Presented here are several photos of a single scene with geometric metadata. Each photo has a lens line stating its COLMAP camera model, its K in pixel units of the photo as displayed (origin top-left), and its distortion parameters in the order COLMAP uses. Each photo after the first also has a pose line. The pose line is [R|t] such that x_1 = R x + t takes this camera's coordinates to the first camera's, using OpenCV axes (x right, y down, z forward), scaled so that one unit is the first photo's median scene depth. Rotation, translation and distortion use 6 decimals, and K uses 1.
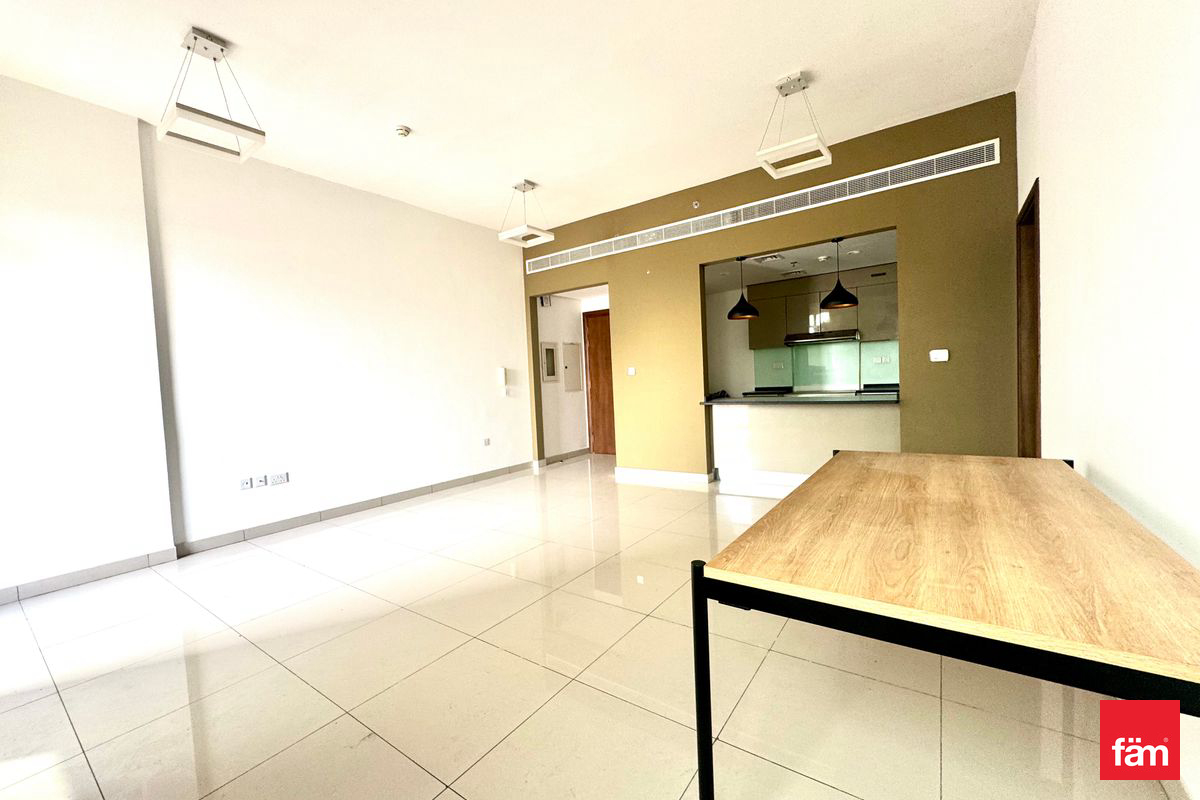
lens RADIAL K [[476.2, 0, 598.9], [0, 476.2, 401.0], [0, 0, 1]] dist [-0.001410, 0.000390]
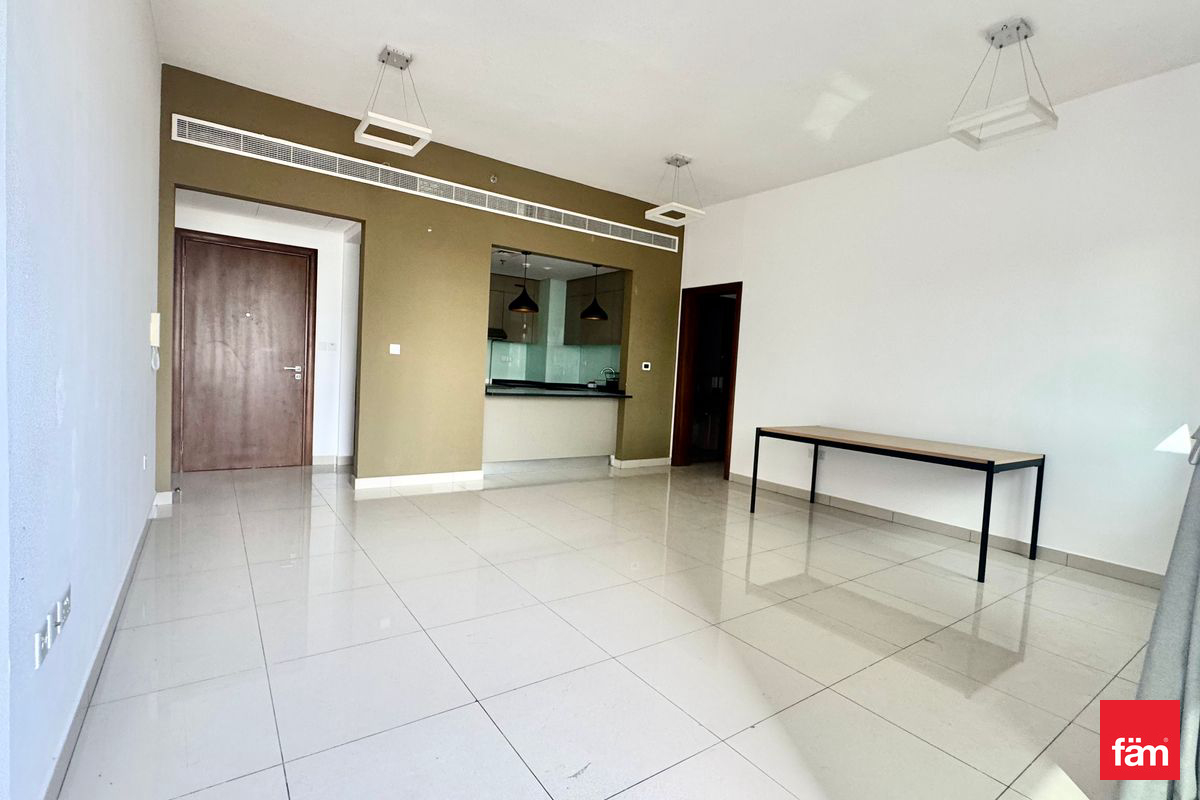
lens RADIAL K [[545.7, 0, 598.7], [0, 545.7, 403.1], [0, 0, 1]] dist [-0.008007, 0.000175]
pose [[0.323952, 0.005141, 0.946059, -0.627034], [-0.026735, 0.999636, 0.003723, 0.010887], [-0.945696, -0.026499, 0.323972, 0.390920]]
